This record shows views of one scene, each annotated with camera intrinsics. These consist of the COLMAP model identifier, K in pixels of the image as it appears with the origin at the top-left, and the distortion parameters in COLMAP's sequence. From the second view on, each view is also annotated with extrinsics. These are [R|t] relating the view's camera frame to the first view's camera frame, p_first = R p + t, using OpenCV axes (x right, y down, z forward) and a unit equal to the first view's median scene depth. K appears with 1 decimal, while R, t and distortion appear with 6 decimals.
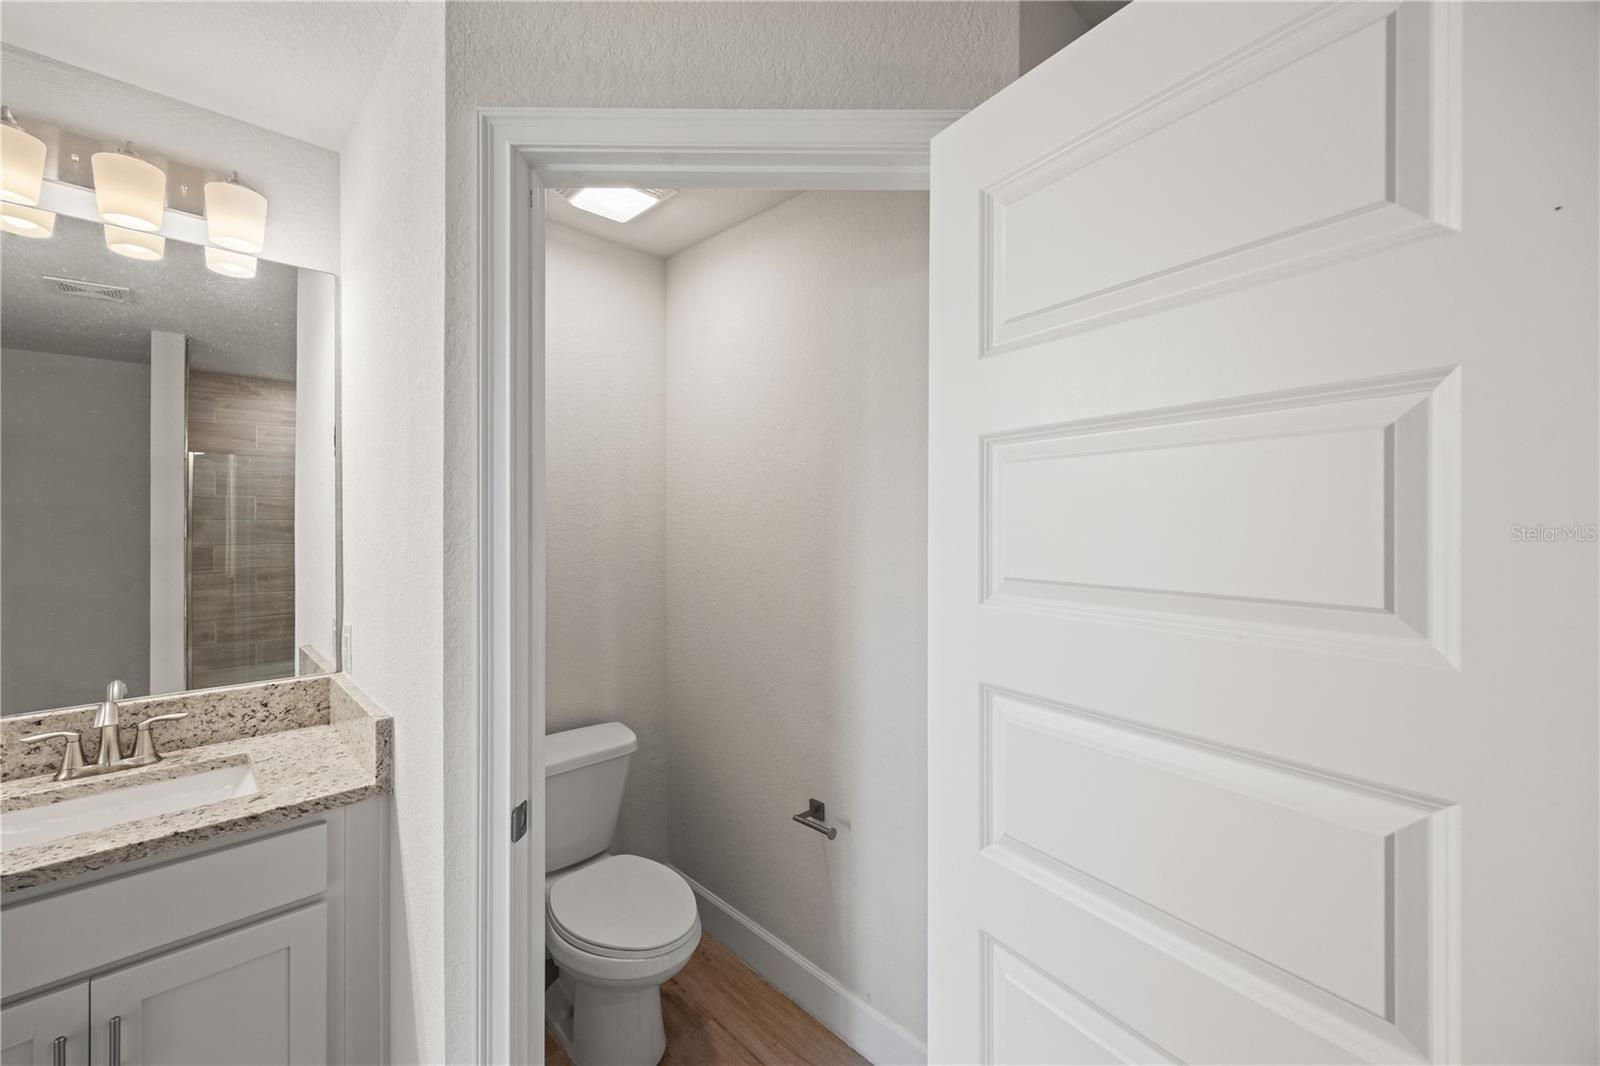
lens RADIAL K [[631.5, 0, 810.5], [0, 631.5, 523.1], [0, 0, 1]] dist [0.003873, 0.001392]
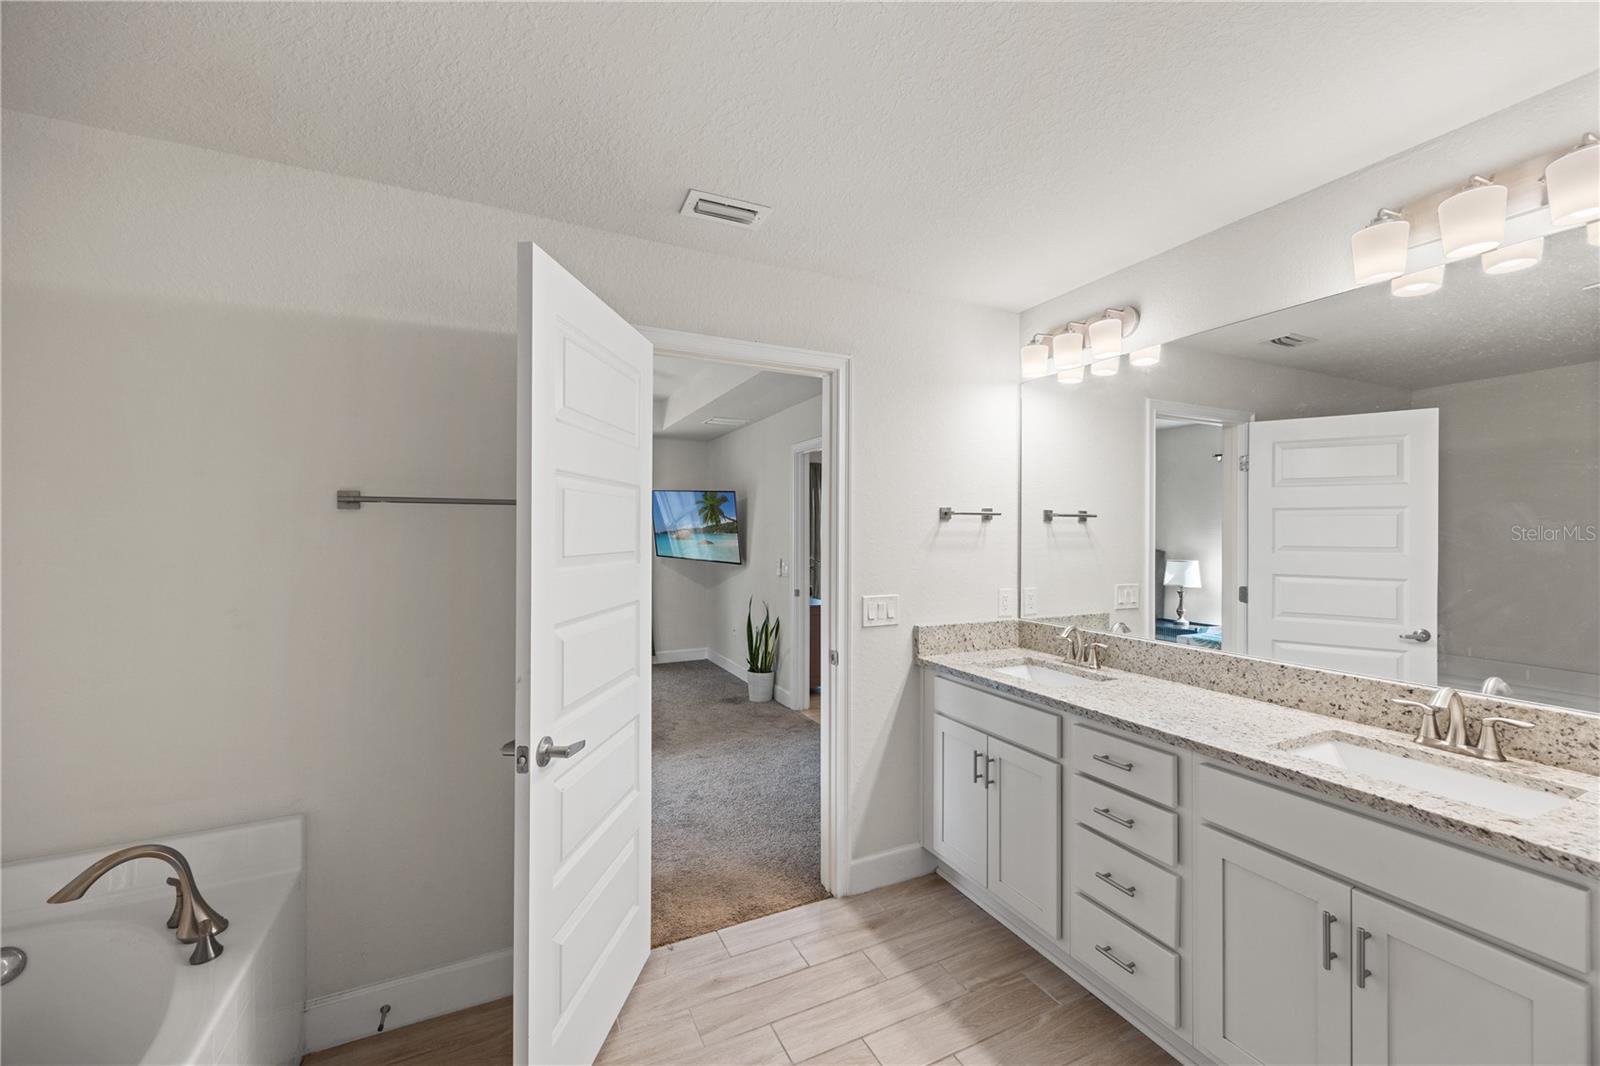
lens RADIAL K [[631.5, 0, 808.6], [0, 631.5, 527.1], [0, 0, 1]] dist [0.003873, 0.001392]
pose [[-0.307047, -0.006889, -0.951669, 0.335707], [-0.002007, 0.999976, -0.006592, 0.007857], [0.951692, -0.000114, -0.307054, 0.292728]]
